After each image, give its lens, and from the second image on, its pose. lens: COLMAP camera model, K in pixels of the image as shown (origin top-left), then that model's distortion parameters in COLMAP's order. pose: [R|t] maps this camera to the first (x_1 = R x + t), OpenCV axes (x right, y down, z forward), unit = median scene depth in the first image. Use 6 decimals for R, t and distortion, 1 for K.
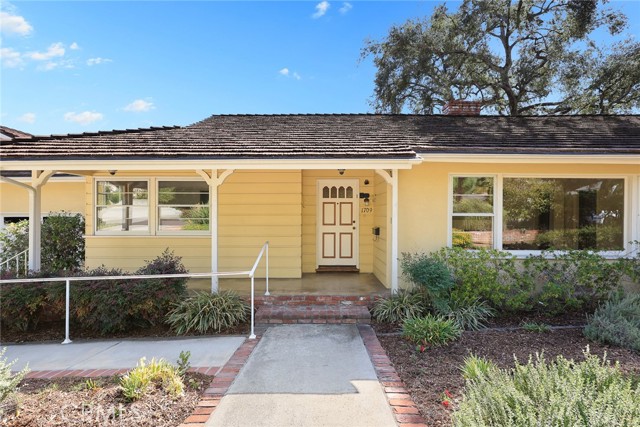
lens RADIAL K [[354.9, 0, 320.0], [0, 354.9, 213.5], [0, 0, 1]] dist [0.004034, 0.000093]
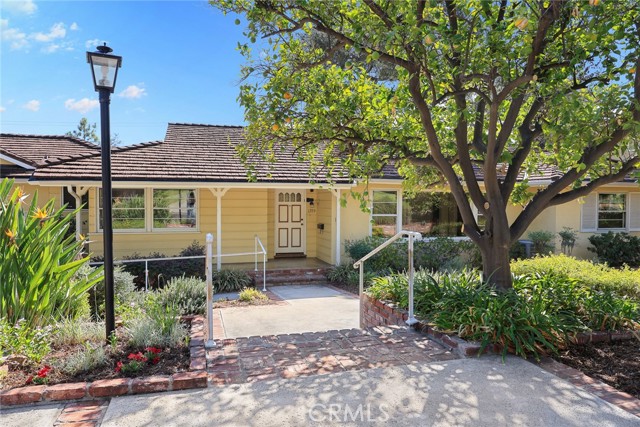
lens RADIAL K [[449.6, 0, 320.0], [0, 449.6, 213.5], [0, 0, 1]] dist [0.004379, 0.001486]
pose [[0.965976, -0.004945, 0.258585, -0.298886], [-0.001864, 0.999658, 0.026079, -0.047192], [-0.258625, -0.025674, 0.965636, -0.700340]]
